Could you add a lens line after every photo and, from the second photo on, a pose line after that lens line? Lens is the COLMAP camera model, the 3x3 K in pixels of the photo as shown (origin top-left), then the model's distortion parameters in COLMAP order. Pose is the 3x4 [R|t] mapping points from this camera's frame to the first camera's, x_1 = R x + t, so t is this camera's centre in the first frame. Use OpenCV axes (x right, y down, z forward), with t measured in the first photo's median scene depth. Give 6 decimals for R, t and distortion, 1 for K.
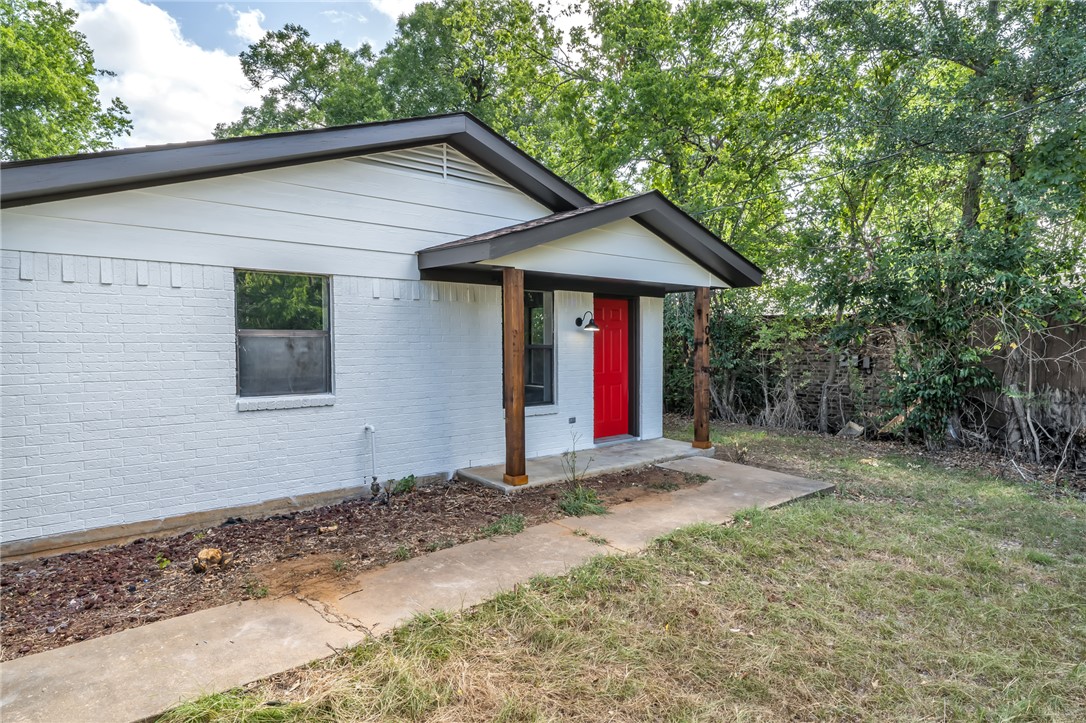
lens RADIAL K [[554.2, 0, 538.7], [0, 554.2, 358.1], [0, 0, 1]] dist [-0.000230, -0.000785]
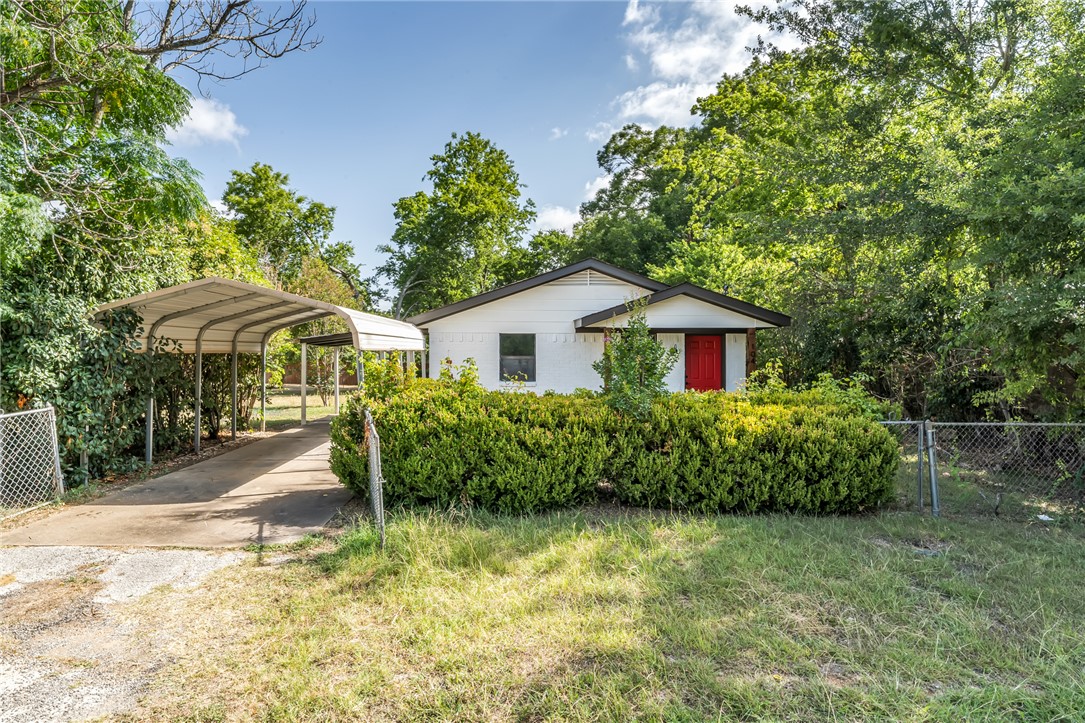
lens RADIAL K [[476.8, 0, 546.3], [0, 476.8, 375.8], [0, 0, 1]] dist [-0.000935, -0.000636]
pose [[0.813827, 0.025982, -0.580526, 0.639386], [-0.022802, 0.999658, 0.012775, 0.007283], [0.580659, 0.002841, 0.814142, -0.488215]]
